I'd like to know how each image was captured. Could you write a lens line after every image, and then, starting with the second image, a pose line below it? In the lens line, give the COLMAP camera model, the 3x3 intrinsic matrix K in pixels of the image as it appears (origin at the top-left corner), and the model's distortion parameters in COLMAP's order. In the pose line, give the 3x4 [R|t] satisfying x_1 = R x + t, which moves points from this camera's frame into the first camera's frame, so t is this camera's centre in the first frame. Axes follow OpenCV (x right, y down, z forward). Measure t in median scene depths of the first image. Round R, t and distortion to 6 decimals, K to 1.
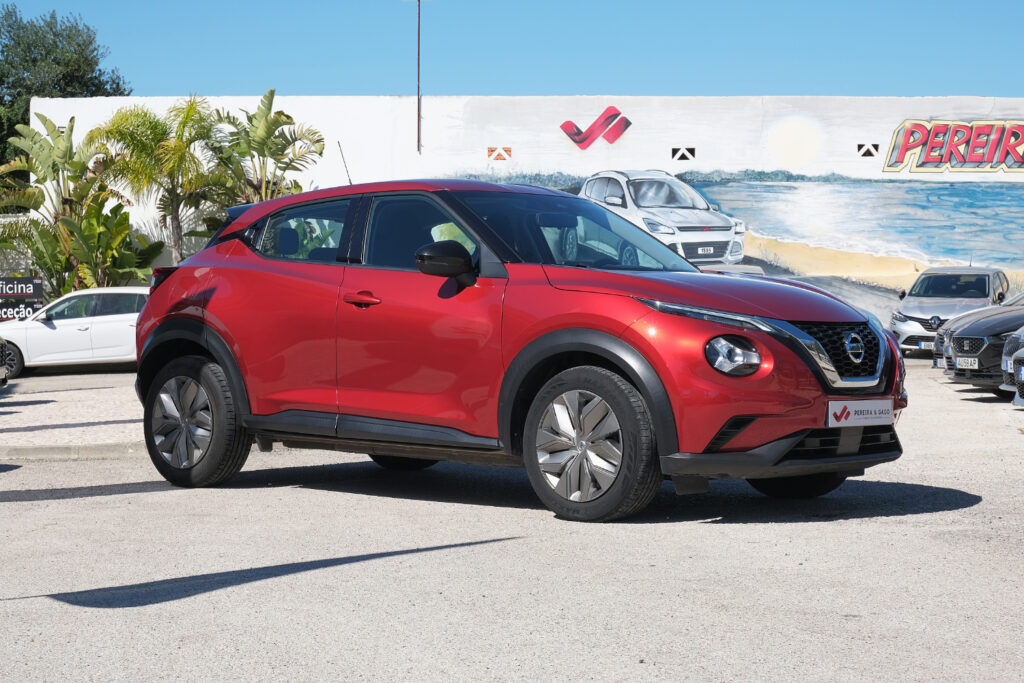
lens RADIAL K [[1995.3, 0, 512.0], [0, 1995.3, 341.5], [0, 0, 1]] dist [-0.061992, 0.112917]
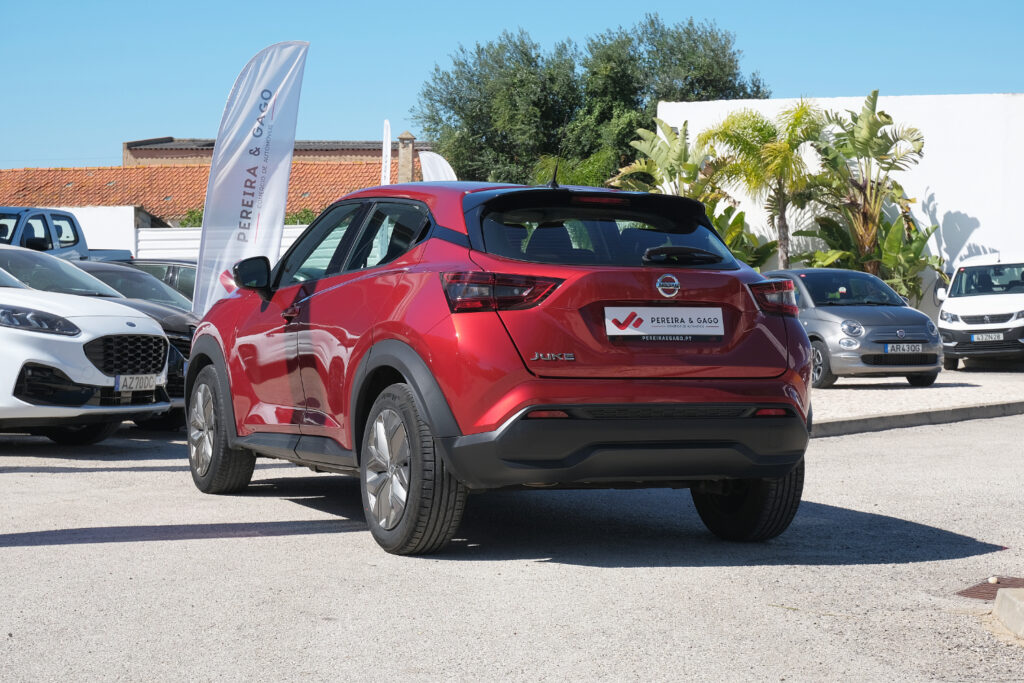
lens RADIAL K [[1985.9, 0, 530.6], [0, 1985.9, 342.2], [0, 0, 1]] dist [-0.010465, -0.085037]
pose [[0.926218, 0.023118, -0.376279, 0.099428], [-0.021842, 0.999732, 0.007659, -0.003285], [0.376355, 0.001125, 0.926475, 0.007002]]
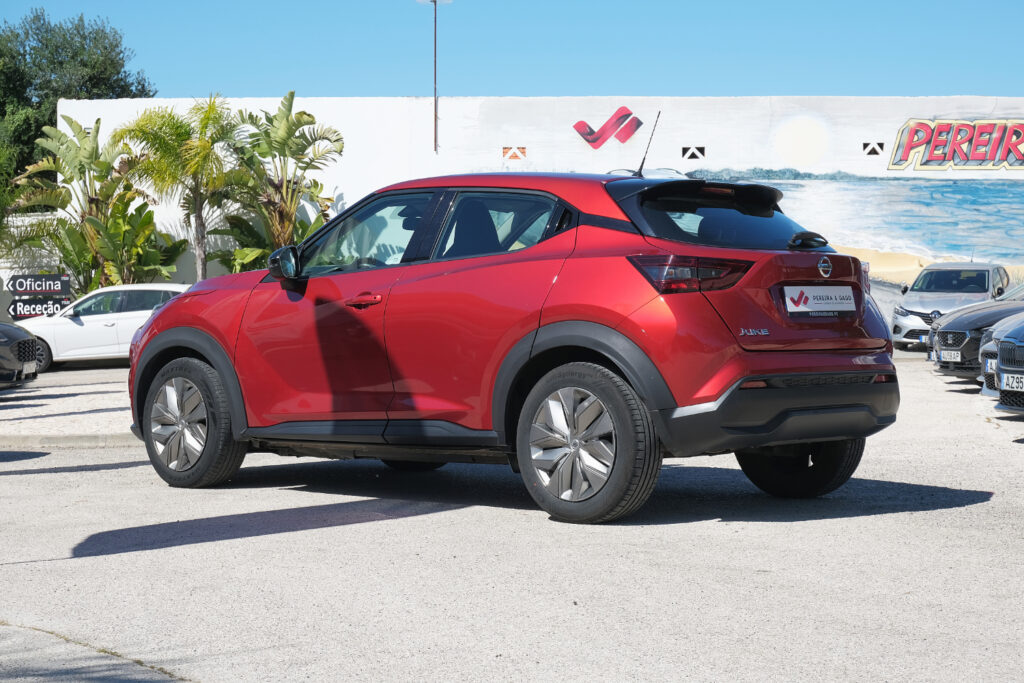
lens RADIAL K [[1995.3, 0, 512.0], [0, 1995.3, 341.5], [0, 0, 1]] dist [-0.061992, 0.112917]
pose [[0.999918, -0.001987, -0.012667, 0.005551], [0.002022, 0.999994, 0.002768, -0.000090], [0.012662, -0.002794, 0.999916, -0.026008]]
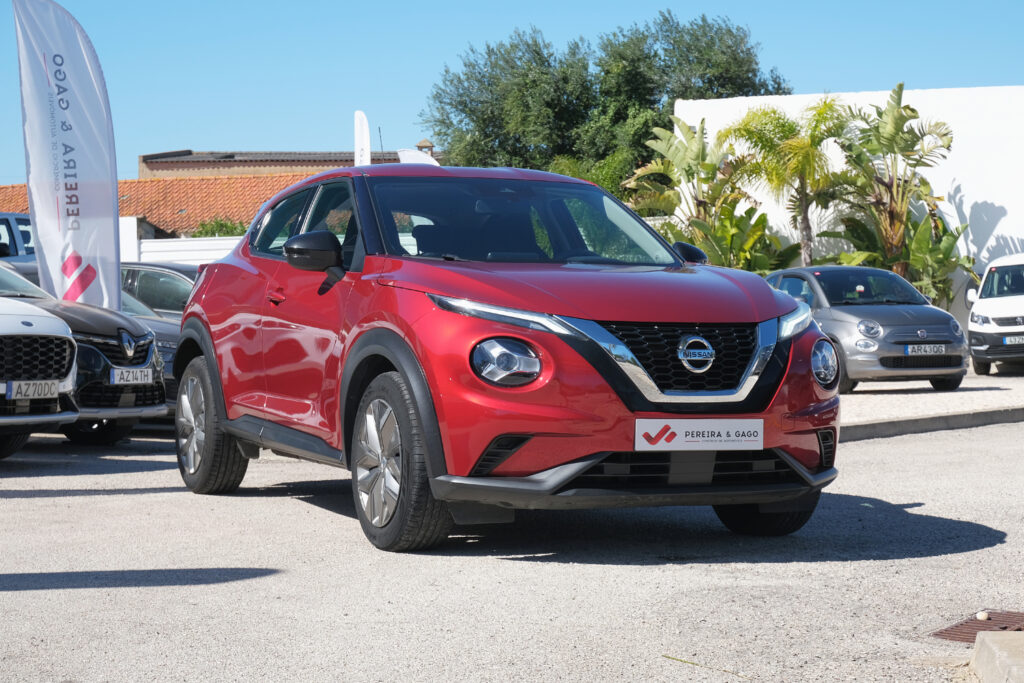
lens RADIAL K [[1995.3, 0, 512.0], [0, 1995.3, 341.5], [0, 0, 1]] dist [-0.061992, 0.112917]
pose [[0.914970, 0.009148, -0.403418, 0.097411], [-0.009910, 0.999951, 0.000198, -0.000412], [0.403400, 0.003816, 0.915016, 0.048513]]
